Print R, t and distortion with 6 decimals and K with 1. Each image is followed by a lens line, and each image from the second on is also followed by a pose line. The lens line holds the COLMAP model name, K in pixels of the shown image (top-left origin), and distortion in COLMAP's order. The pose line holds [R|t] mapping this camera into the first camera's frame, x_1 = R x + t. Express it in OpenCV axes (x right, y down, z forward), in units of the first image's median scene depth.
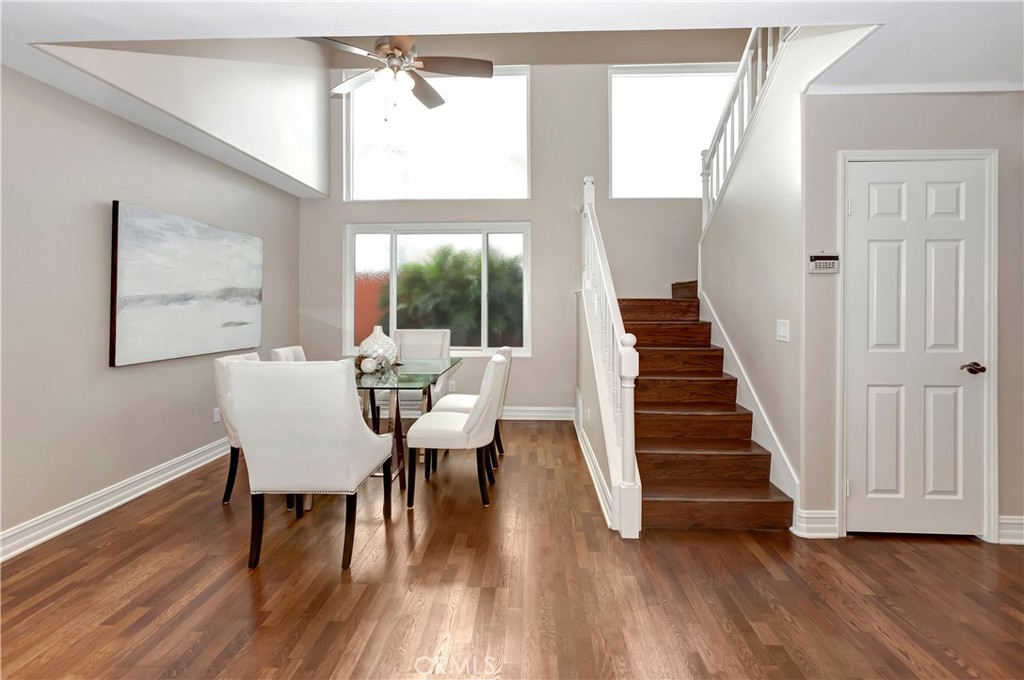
lens RADIAL K [[476.5, 0, 516.0], [0, 476.5, 298.4], [0, 0, 1]] dist [-0.000041, 0.003766]
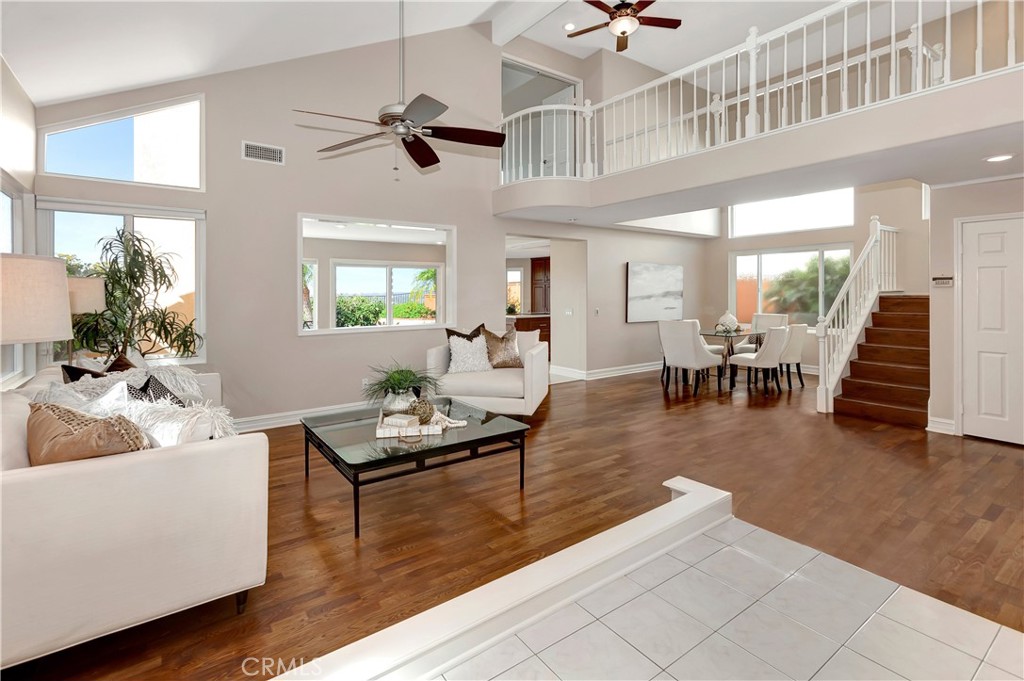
lens RADIAL K [[476.5, 0, 516.4], [0, 476.5, 339.7], [0, 0, 1]] dist [-0.000041, 0.003766]
pose [[0.622717, 0.073024, -0.779032, 0.785426], [0.019987, 0.993826, 0.109134, -0.062300], [0.782192, -0.083530, 0.617413, -1.038297]]
